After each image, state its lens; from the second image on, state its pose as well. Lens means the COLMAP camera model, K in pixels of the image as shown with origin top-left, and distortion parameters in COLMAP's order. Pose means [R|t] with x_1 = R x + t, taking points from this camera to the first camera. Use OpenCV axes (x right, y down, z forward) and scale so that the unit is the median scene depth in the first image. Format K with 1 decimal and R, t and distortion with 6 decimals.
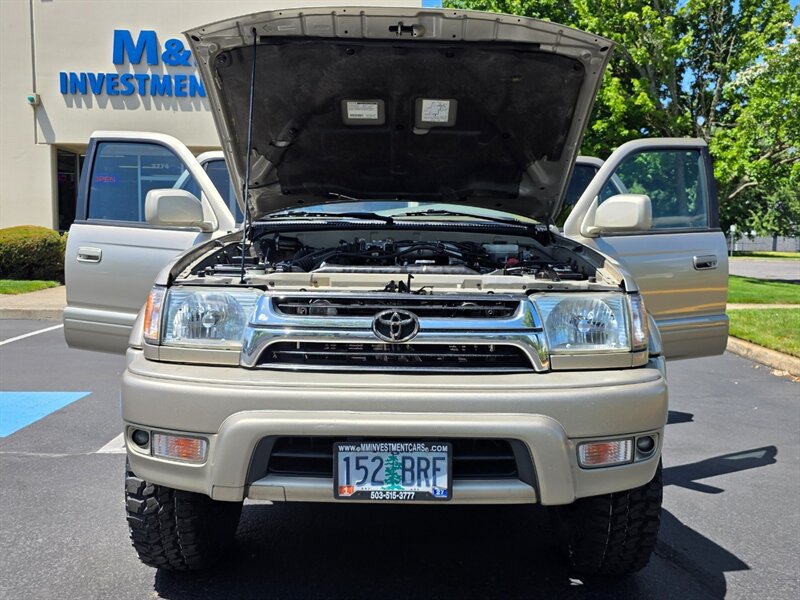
lens RADIAL K [[682.4, 0, 407.0], [0, 682.4, 296.9], [0, 0, 1]] dist [0.041549, -0.033438]
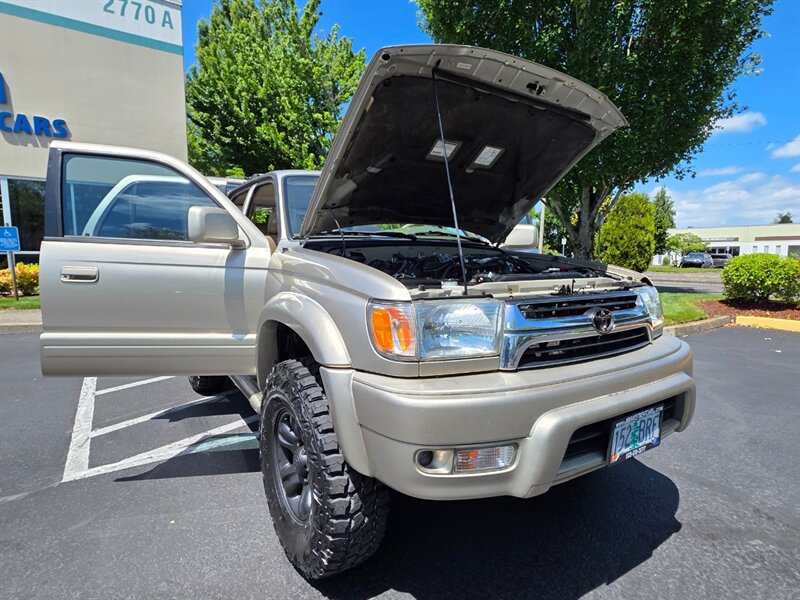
lens RADIAL K [[426.2, 0, 398.8], [0, 426.2, 297.9], [0, 0, 1]] dist [0.001730, 0.001884]
pose [[0.843171, -0.065088, 0.533690, -0.621939], [0.055800, 0.997878, 0.033541, -0.038490], [-0.534741, 0.001499, 0.845014, 0.435869]]
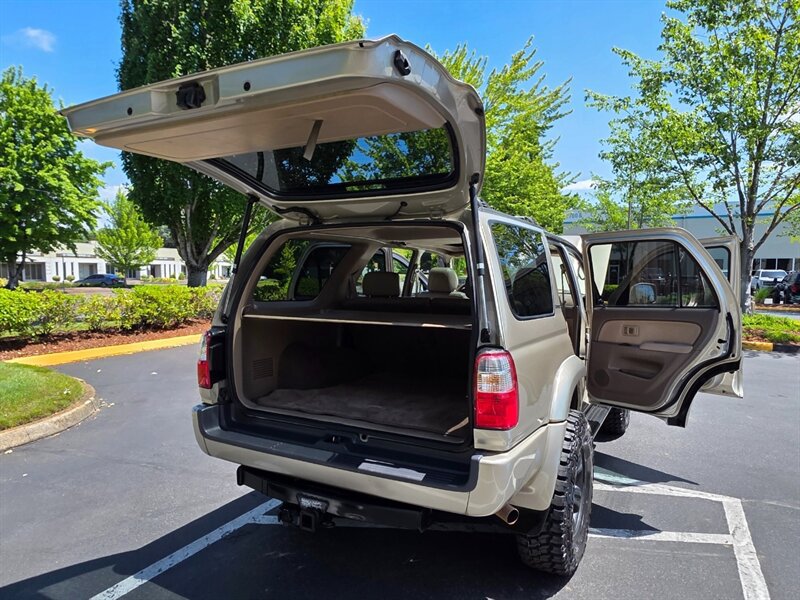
lens RADIAL K [[528.8, 0, 403.8], [0, 528.8, 315.2], [0, 0, 1]] dist [-0.006170, 0.012033]
pose [[-0.881842, -0.056133, 0.468191, -0.607528], [0.022605, 0.986715, 0.160879, -0.432228], [-0.471002, 0.152453, -0.868858, 3.514690]]
